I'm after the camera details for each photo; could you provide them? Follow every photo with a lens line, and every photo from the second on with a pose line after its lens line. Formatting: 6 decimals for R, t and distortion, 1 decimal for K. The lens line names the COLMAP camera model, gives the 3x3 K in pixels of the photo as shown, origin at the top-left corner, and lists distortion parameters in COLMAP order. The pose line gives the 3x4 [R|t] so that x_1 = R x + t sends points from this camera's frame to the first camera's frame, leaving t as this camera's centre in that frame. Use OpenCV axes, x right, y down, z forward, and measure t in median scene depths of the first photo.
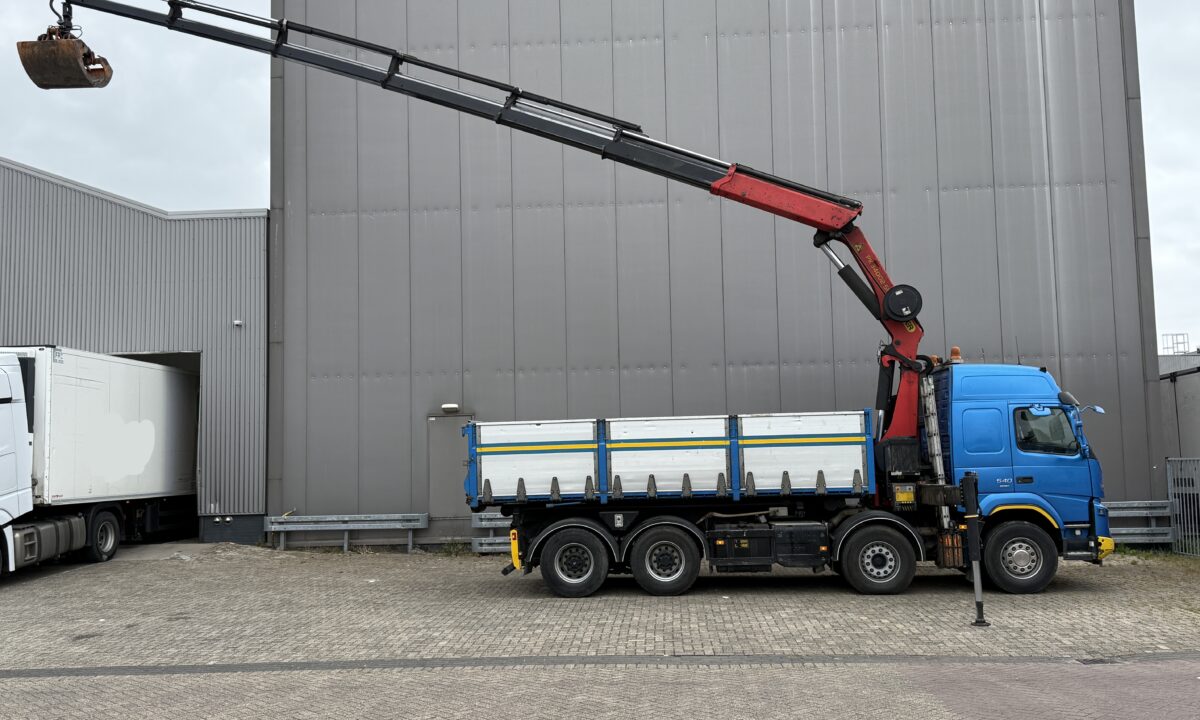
lens RADIAL K [[1062.8, 0, 605.6], [0, 1062.8, 366.3], [0, 0, 1]] dist [0.112073, -0.191587]
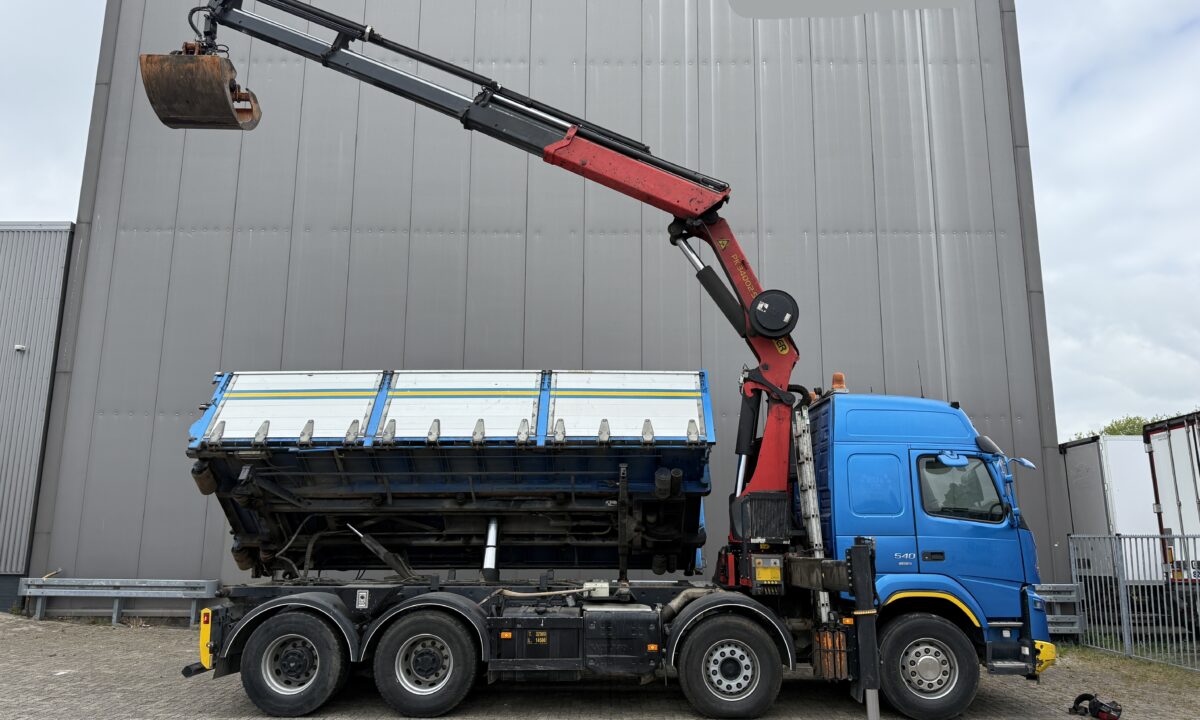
lens RADIAL K [[850.3, 0, 605.9], [0, 850.3, 361.7], [0, 0, 1]] dist [0.042461, -0.046044]
pose [[0.997927, 0.038287, 0.051729, 0.134086], [-0.032332, 0.993247, -0.111420, 0.047021], [-0.055646, 0.109517, 0.992426, 0.419907]]
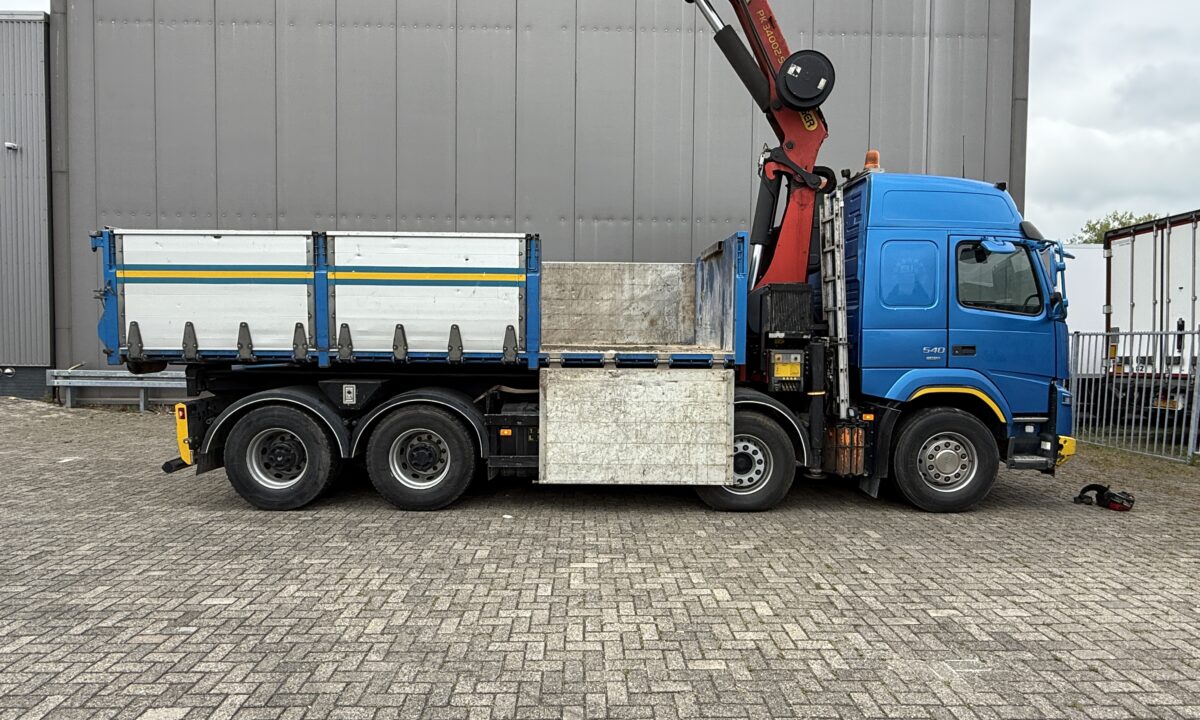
lens RADIAL K [[680.4, 0, 599.3], [0, 680.4, 360.8], [0, 0, 1]] dist [0.003076, -0.000473]
pose [[0.996157, 0.028087, 0.082962, 0.126251], [-0.037743, 0.992389, 0.117218, 0.070755], [-0.079038, -0.119899, 0.989635, 0.580505]]
